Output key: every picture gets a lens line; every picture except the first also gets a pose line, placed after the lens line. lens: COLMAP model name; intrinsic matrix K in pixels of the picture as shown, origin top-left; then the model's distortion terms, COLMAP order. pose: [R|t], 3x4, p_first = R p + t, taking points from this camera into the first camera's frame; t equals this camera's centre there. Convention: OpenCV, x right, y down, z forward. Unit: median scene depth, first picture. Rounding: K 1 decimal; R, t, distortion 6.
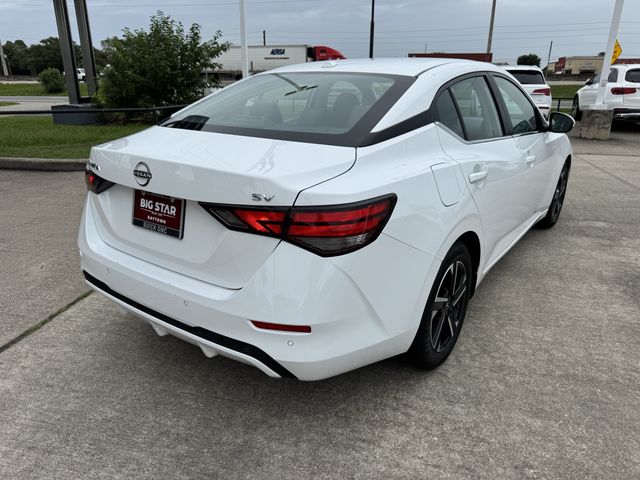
lens RADIAL K [[477.4, 0, 320.0], [0, 477.4, 240.0], [0, 0, 1]] dist [0.020192, -0.000205]
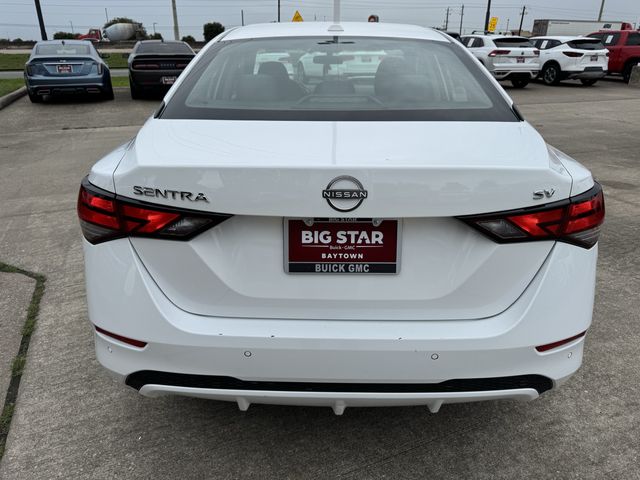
lens RADIAL K [[477.4, 0, 320.0], [0, 477.4, 240.0], [0, 0, 1]] dist [0.020192, -0.000205]
pose [[0.801343, -0.226459, 0.553684, -0.753767], [0.193671, 0.973939, 0.118046, -0.154732], [-0.565987, 0.012637, 0.824317, 0.460306]]
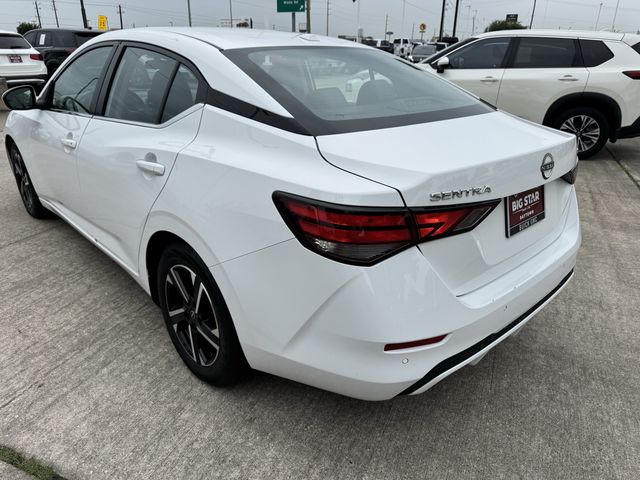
lens RADIAL K [[477.4, 0, 320.0], [0, 477.4, 240.0], [0, 0, 1]] dist [0.020192, -0.000205]
pose [[0.147484, -0.370884, 0.916893, -1.297903], [0.306720, 0.898479, 0.314099, -0.422259], [-0.940304, 0.234905, 0.246269, 1.180484]]
